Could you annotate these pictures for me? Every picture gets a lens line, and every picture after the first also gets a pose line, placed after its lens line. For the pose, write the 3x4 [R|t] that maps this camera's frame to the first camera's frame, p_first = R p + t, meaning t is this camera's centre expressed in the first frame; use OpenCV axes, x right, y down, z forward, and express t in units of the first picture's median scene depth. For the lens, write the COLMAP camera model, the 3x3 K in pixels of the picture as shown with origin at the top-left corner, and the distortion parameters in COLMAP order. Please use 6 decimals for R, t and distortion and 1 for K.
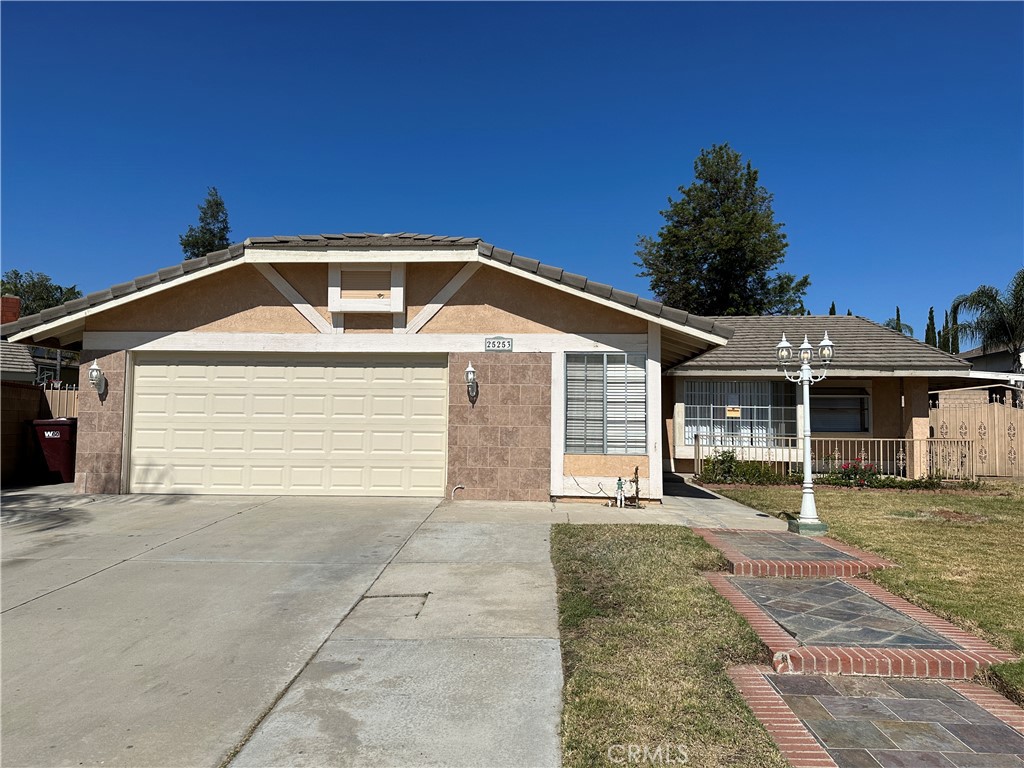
lens RADIAL K [[726.9, 0, 511.3], [0, 726.9, 384.3], [0, 0, 1]] dist [0.059943, -0.056034]
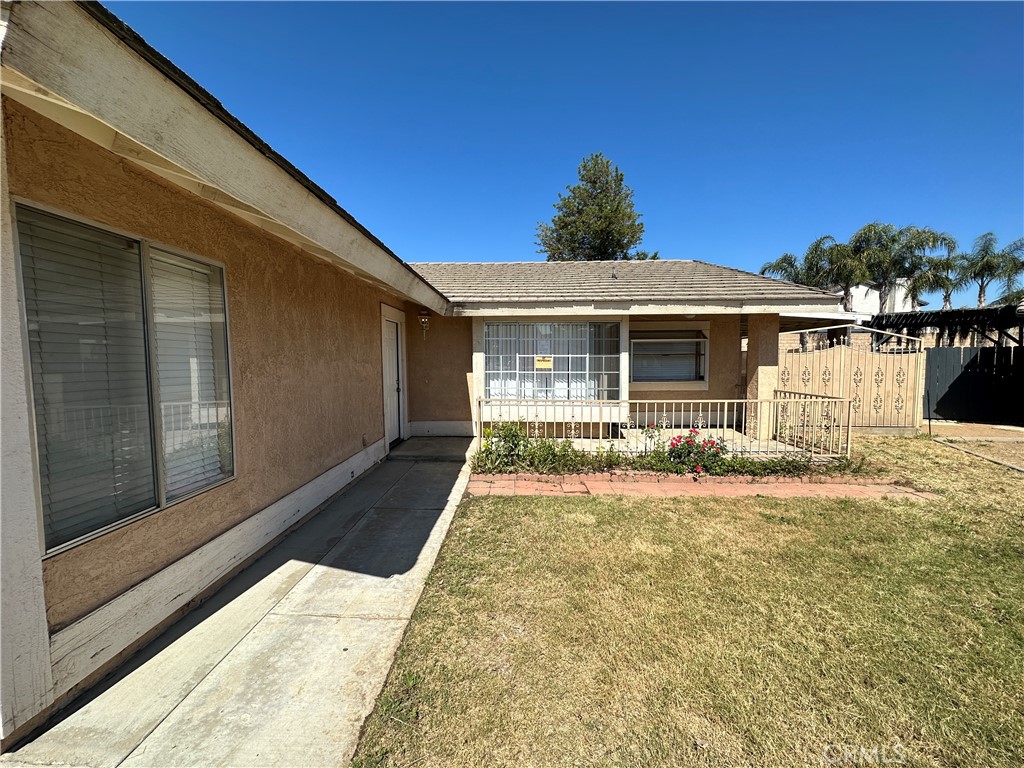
lens RADIAL K [[409.9, 0, 514.8], [0, 409.9, 382.3], [0, 0, 1]] dist [-0.001590, 0.000675]
pose [[0.999033, -0.019222, 0.039550, 1.467037], [0.014575, 0.993305, 0.114594, 0.044197], [-0.041488, -0.113907, 0.992625, 3.194360]]
